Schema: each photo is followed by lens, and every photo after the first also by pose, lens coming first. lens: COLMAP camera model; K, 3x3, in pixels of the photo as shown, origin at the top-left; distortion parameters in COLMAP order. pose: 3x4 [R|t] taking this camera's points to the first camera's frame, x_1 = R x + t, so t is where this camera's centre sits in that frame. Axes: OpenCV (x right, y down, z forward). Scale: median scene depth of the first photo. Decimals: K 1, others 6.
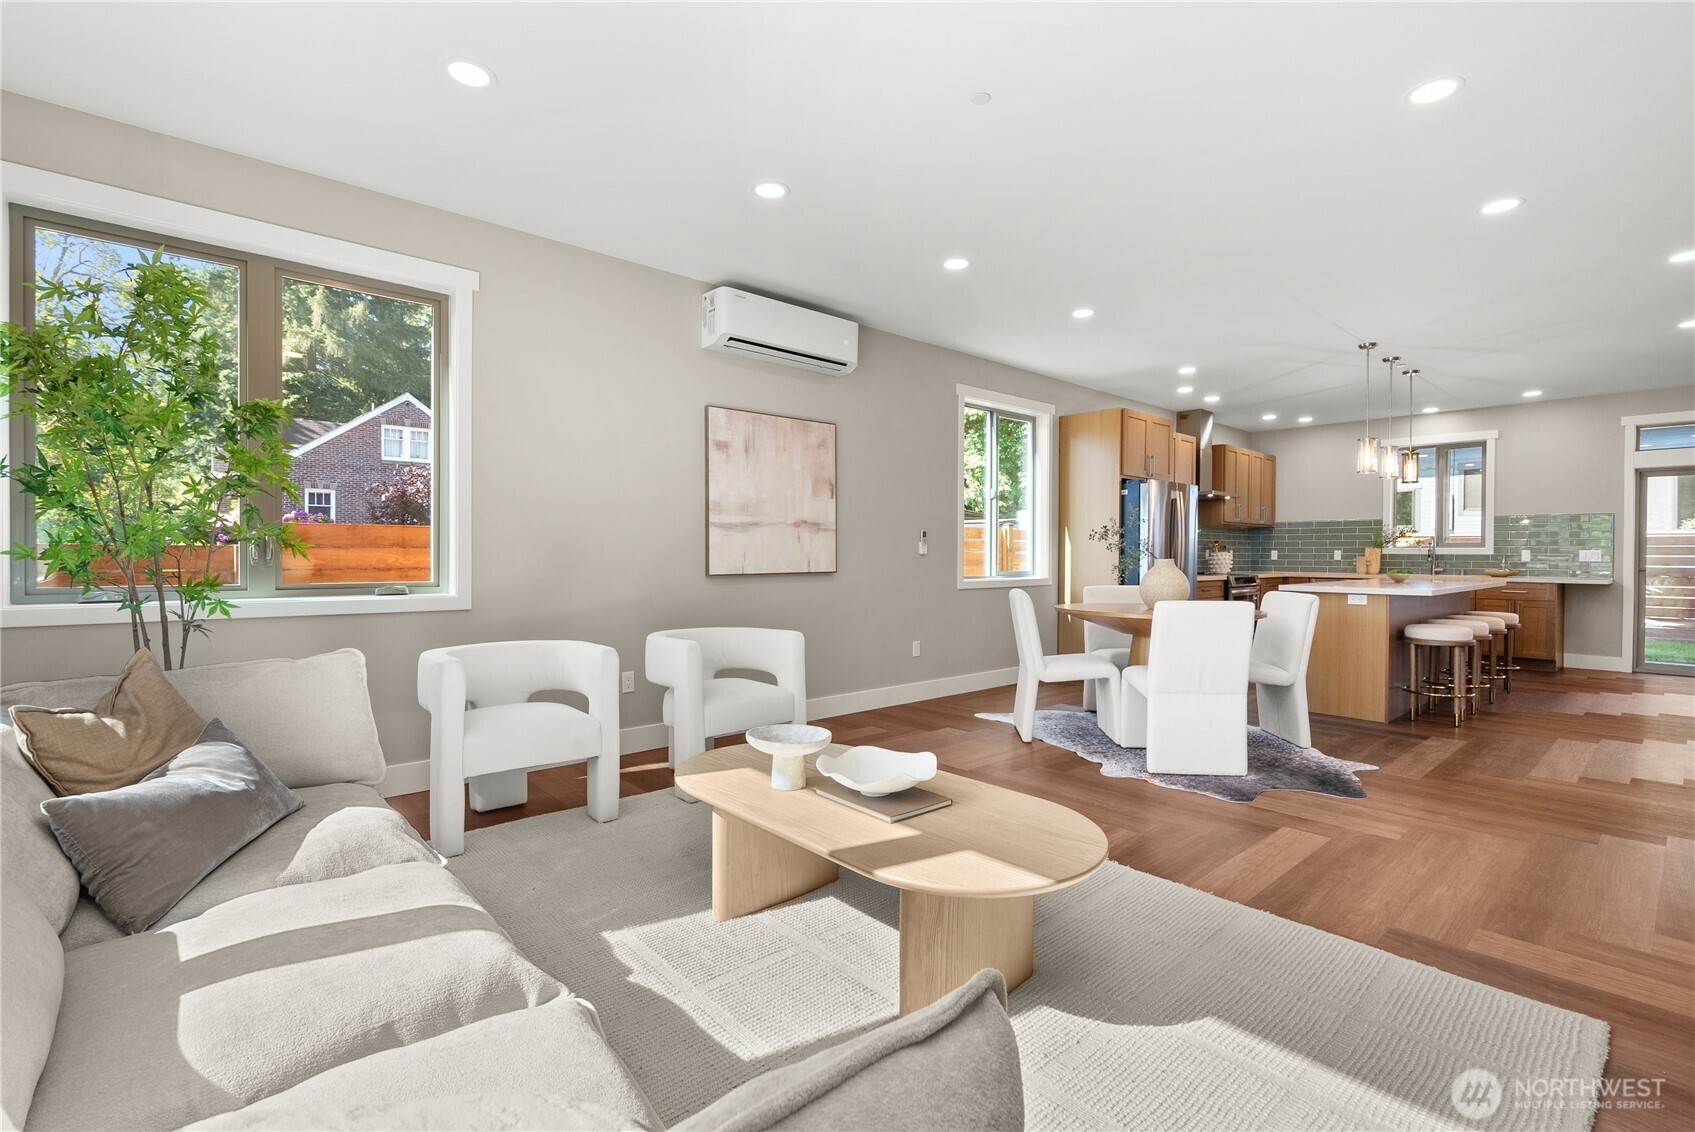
lens RADIAL K [[772.3, 0, 842.7], [0, 772.3, 566.4], [0, 0, 1]] dist [-0.007641, 0.002425]
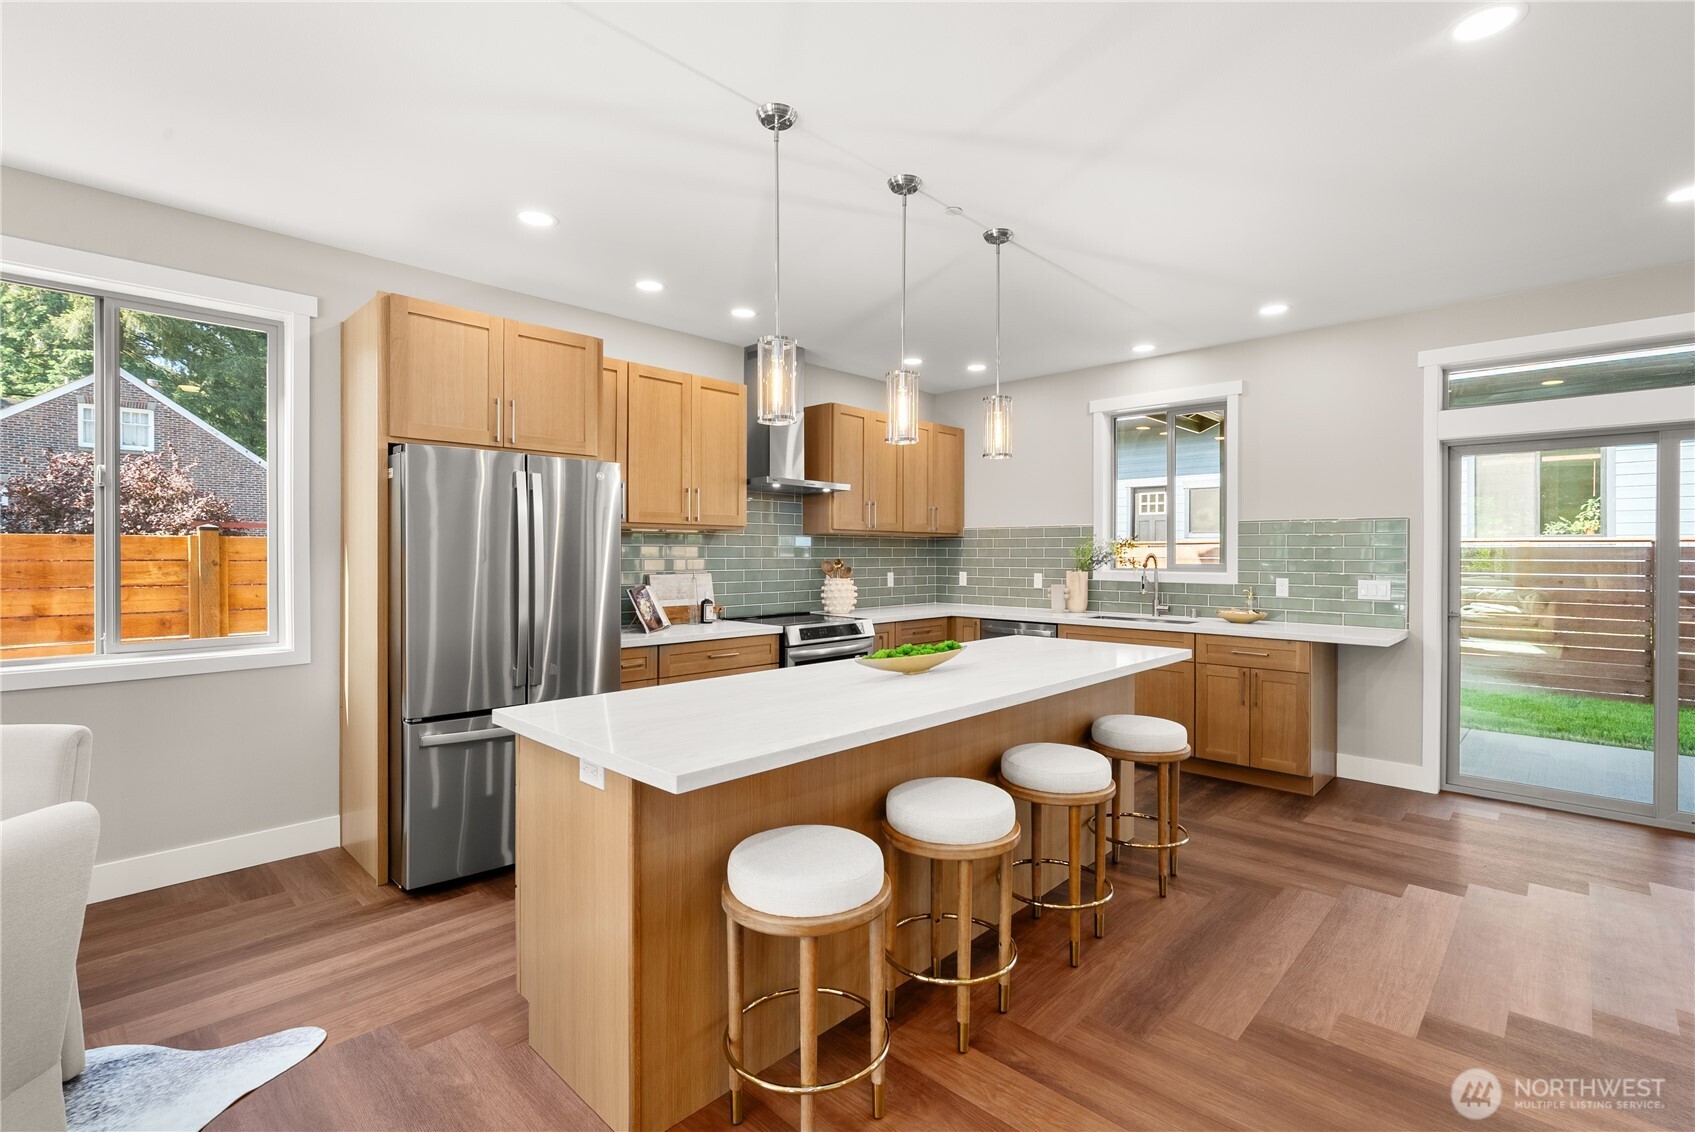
lens RADIAL K [[772.3, 0, 847.7], [0, 772.3, 557.1], [0, 0, 1]] dist [-0.007641, 0.002425]
pose [[0.996817, -0.002941, 0.079667, 0.457955], [0.003794, 0.999937, -0.010562, -0.029738], [-0.079631, 0.010831, 0.996766, 0.388986]]
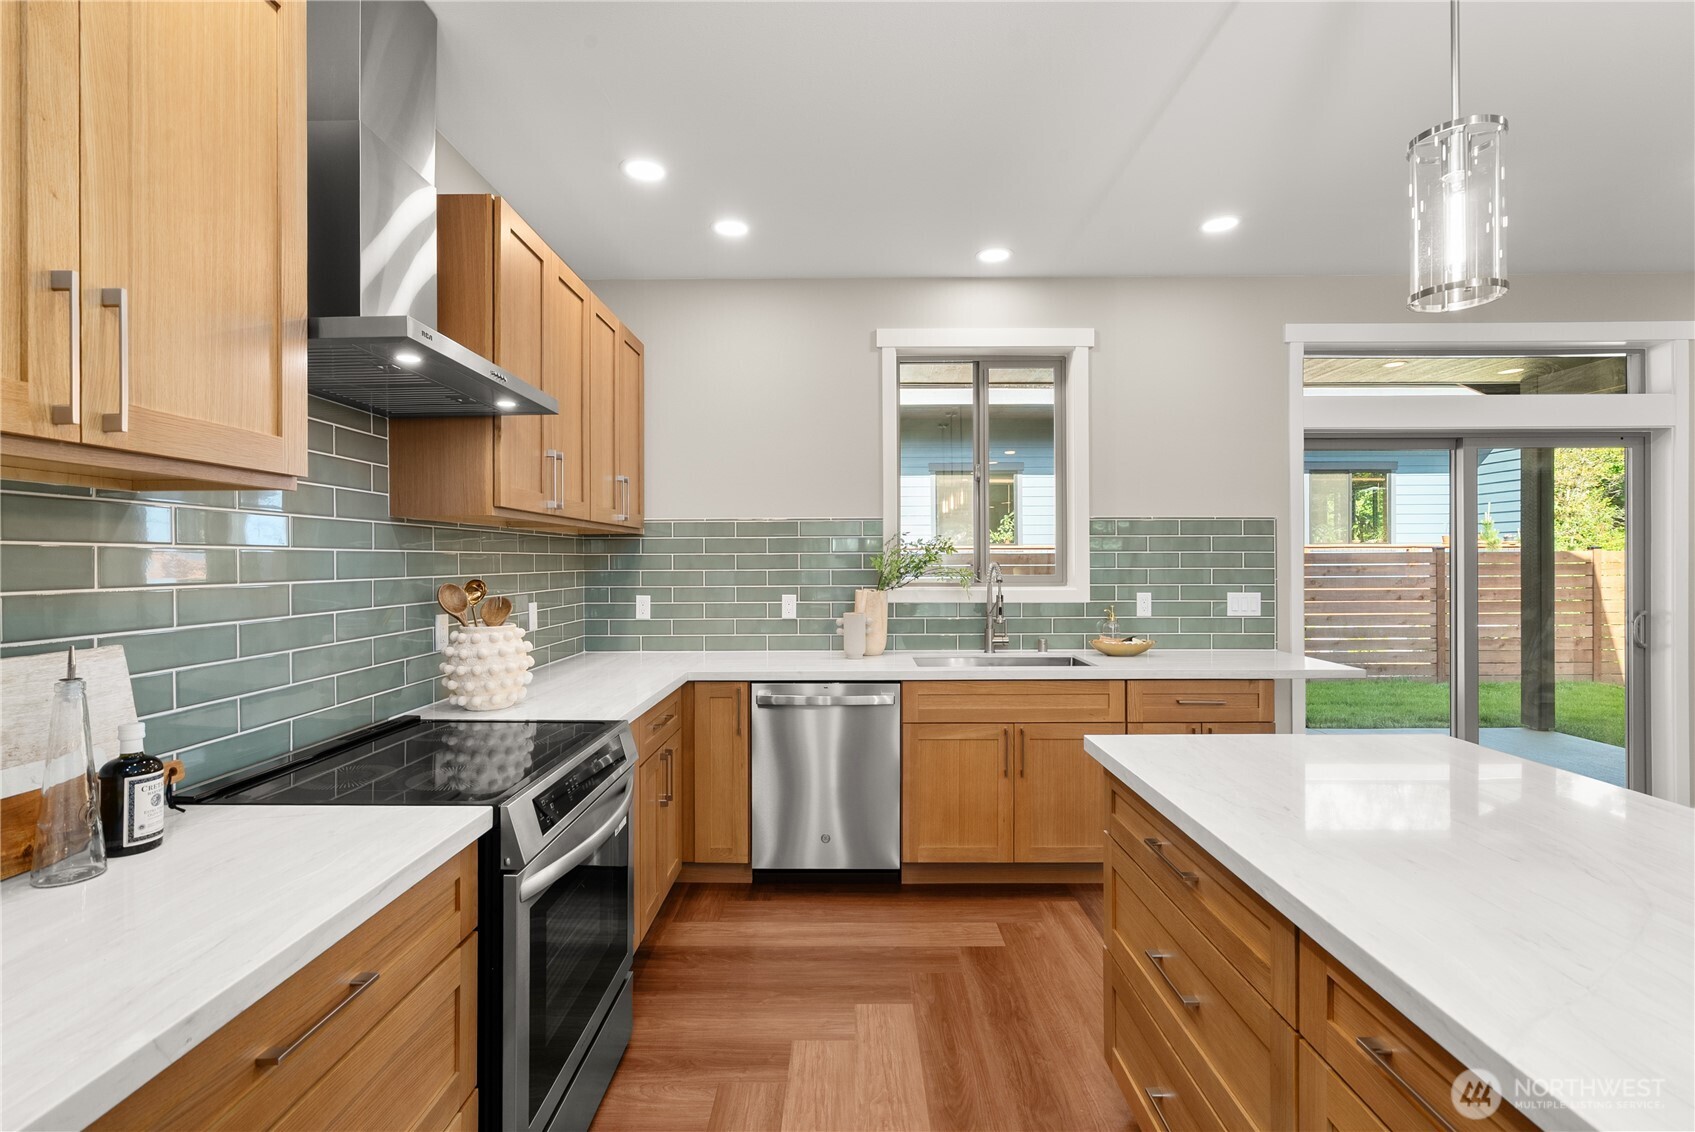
lens RADIAL K [[772.3, 0, 846.7], [0, 772.3, 559.9], [0, 0, 1]] dist [-0.007641, 0.002425]
pose [[0.667010, -0.007262, 0.745014, 0.385498], [0.018860, 0.999797, -0.007141, -0.037461], [-0.744810, 0.018814, 0.667011, 0.752441]]
